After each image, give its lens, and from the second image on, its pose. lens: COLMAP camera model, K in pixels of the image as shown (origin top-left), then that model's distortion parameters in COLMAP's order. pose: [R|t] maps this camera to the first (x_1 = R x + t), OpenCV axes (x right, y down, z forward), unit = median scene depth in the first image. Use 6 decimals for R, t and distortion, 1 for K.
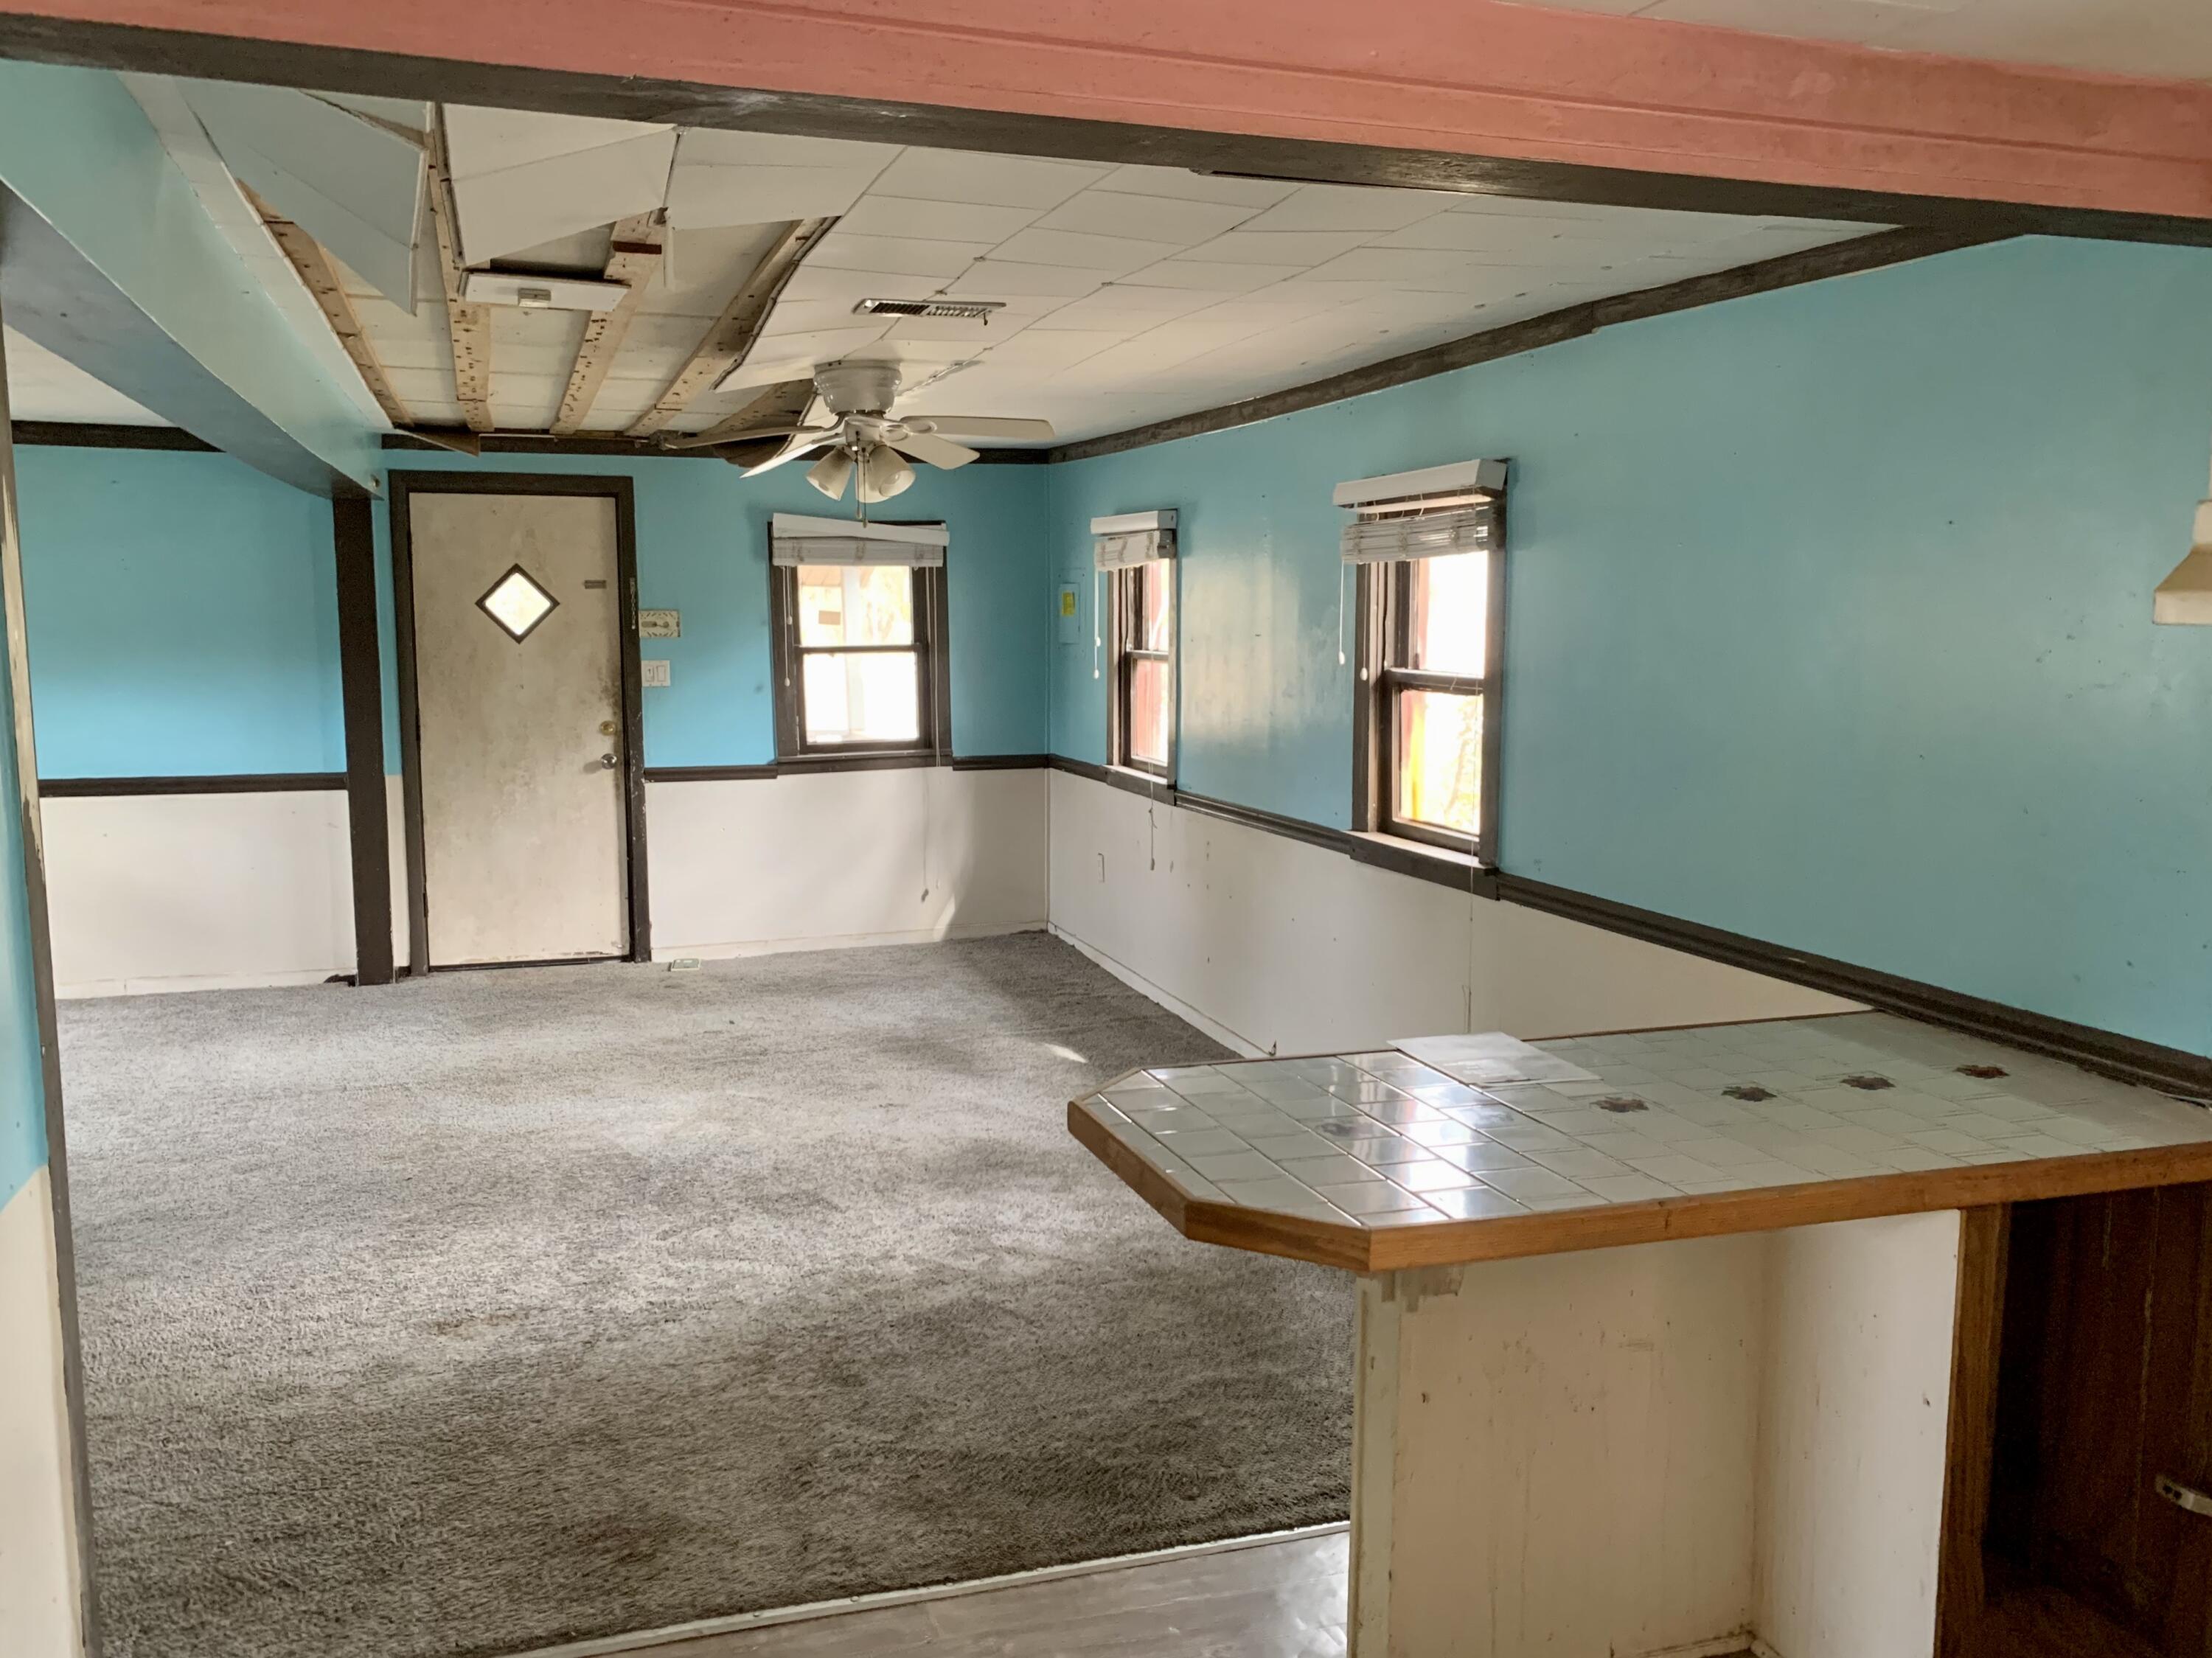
lens RADIAL K [[1684.8, 0, 1106.1], [0, 1684.8, 815.0], [0, 0, 1]] dist [0.040670, -0.041596]
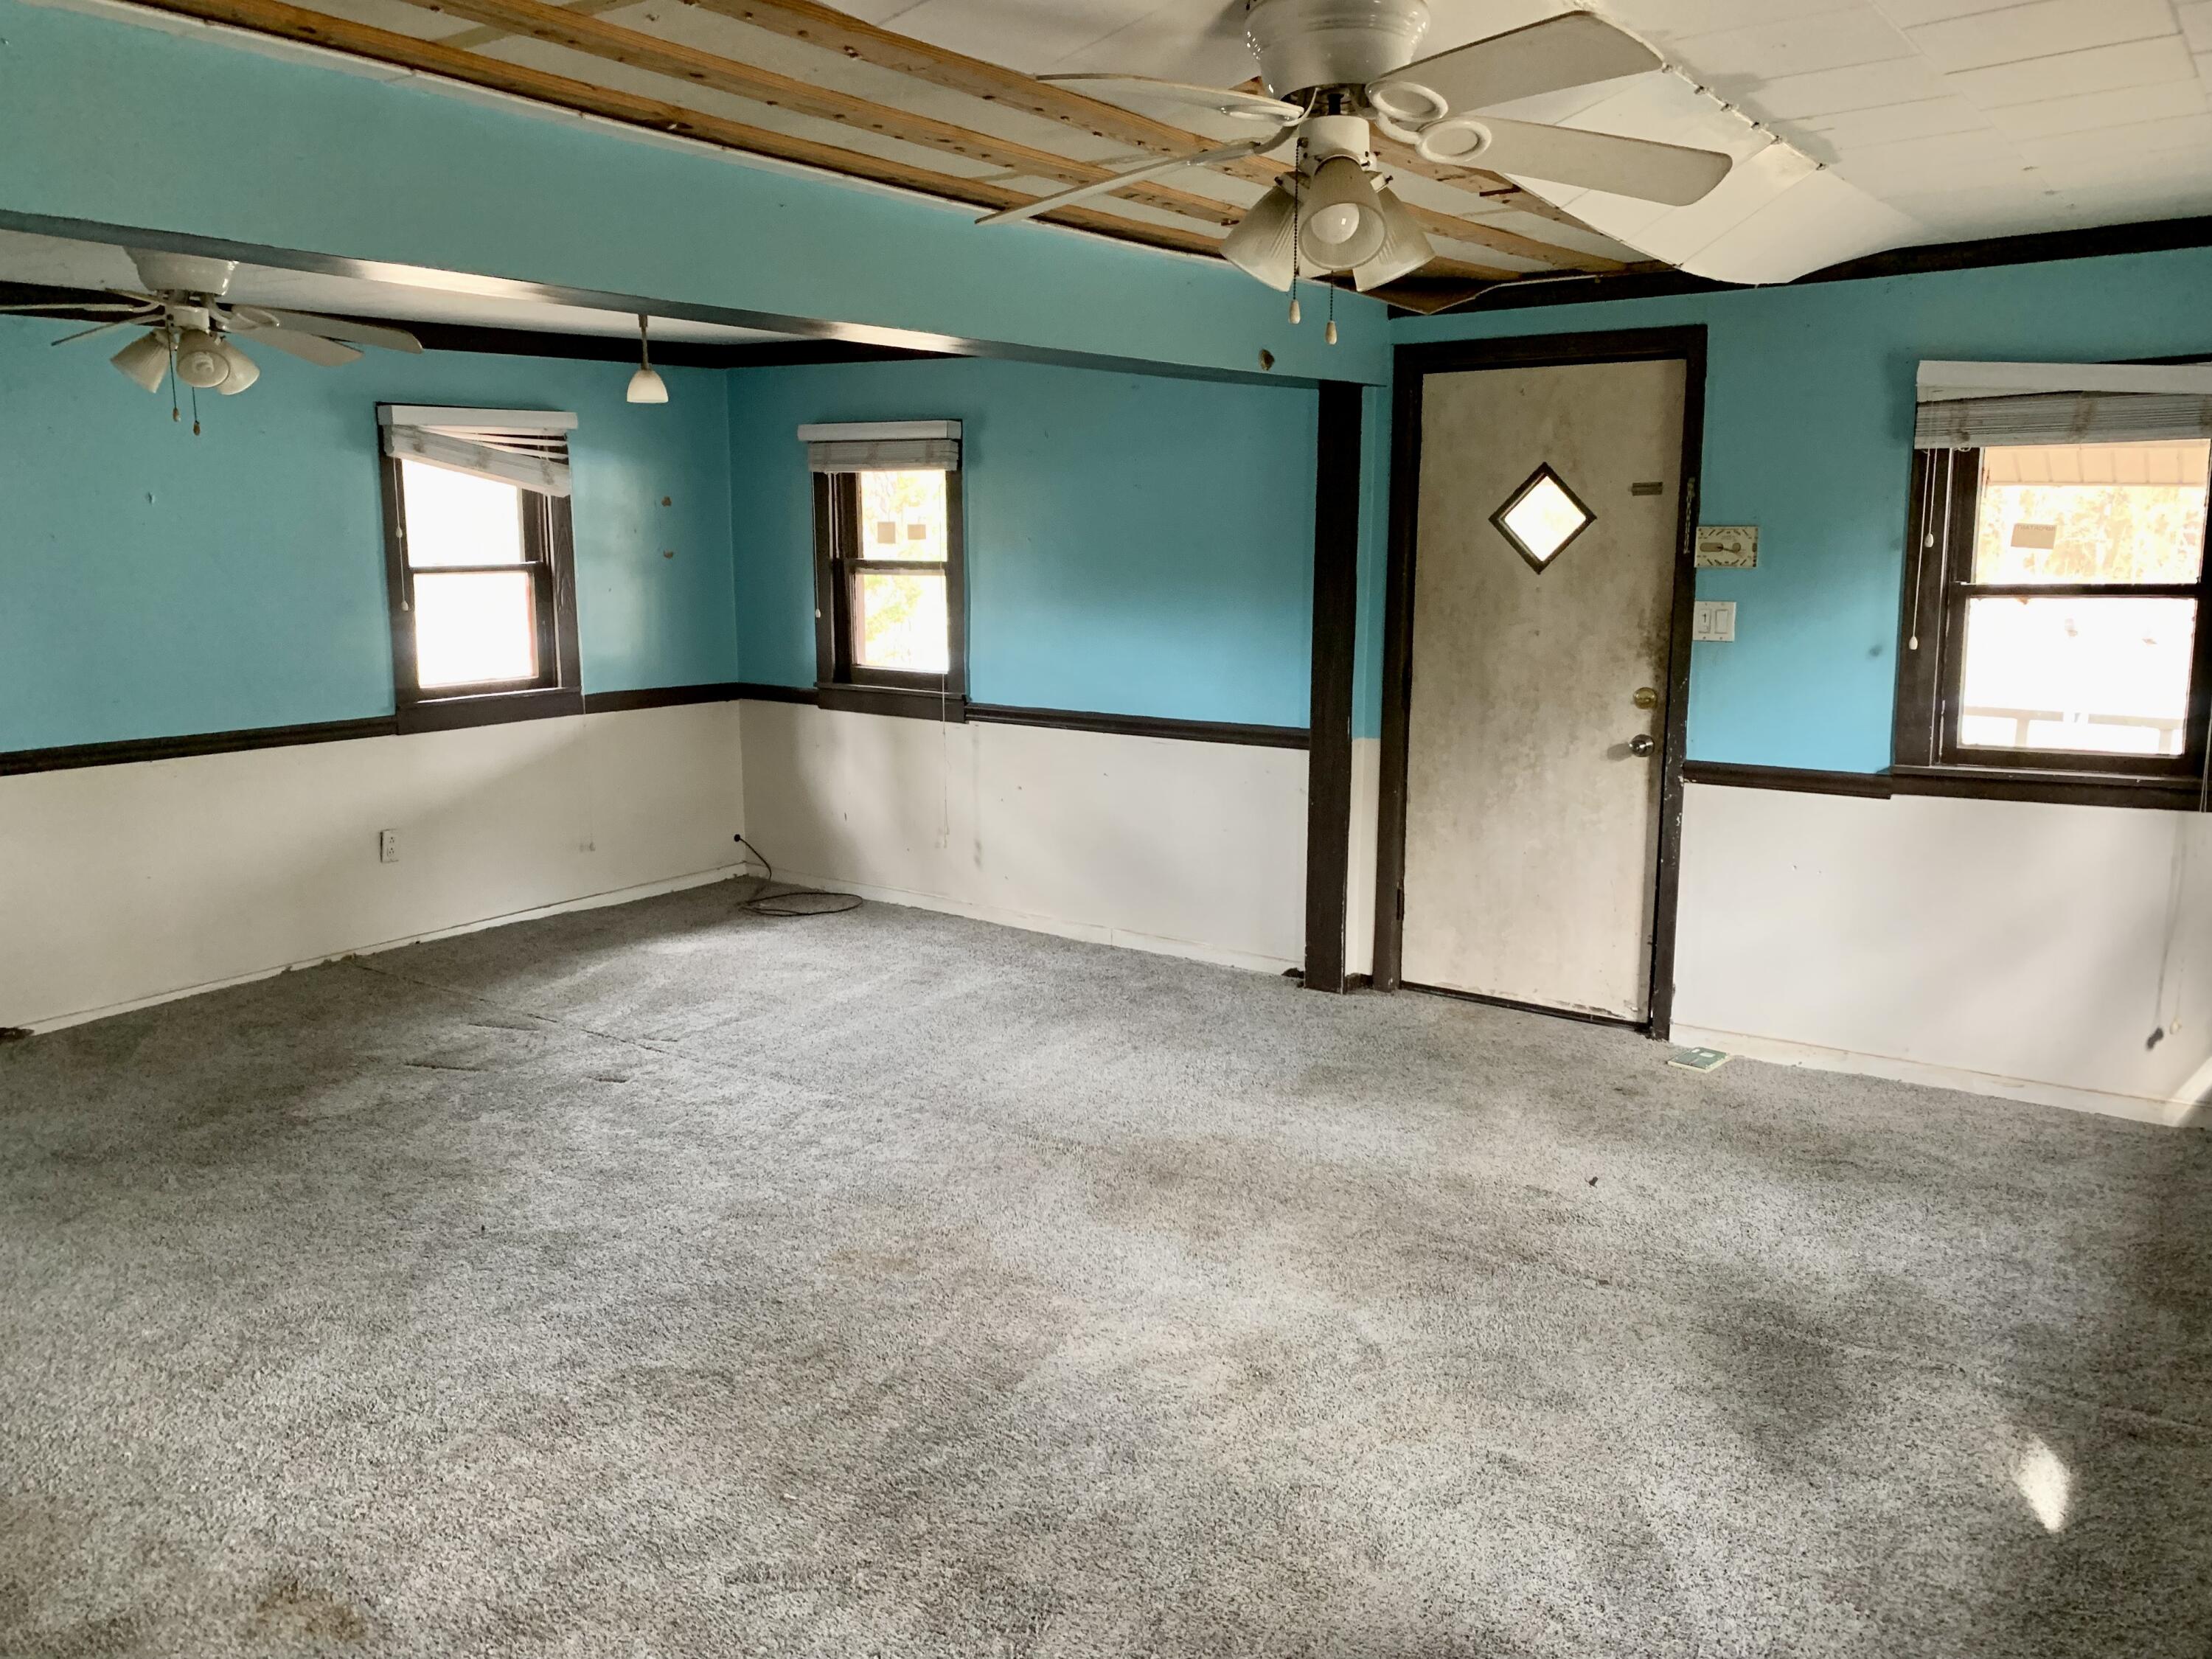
lens RADIAL K [[1684.9, 0, 1101.2], [0, 1684.9, 819.7], [0, 0, 1]] dist [0.040670, -0.041596]
pose [[0.577458, 0.135096, -0.805166, 0.144823], [-0.097580, 0.990565, 0.096220, -0.047738], [0.810568, 0.023005, 0.585192, 0.421404]]
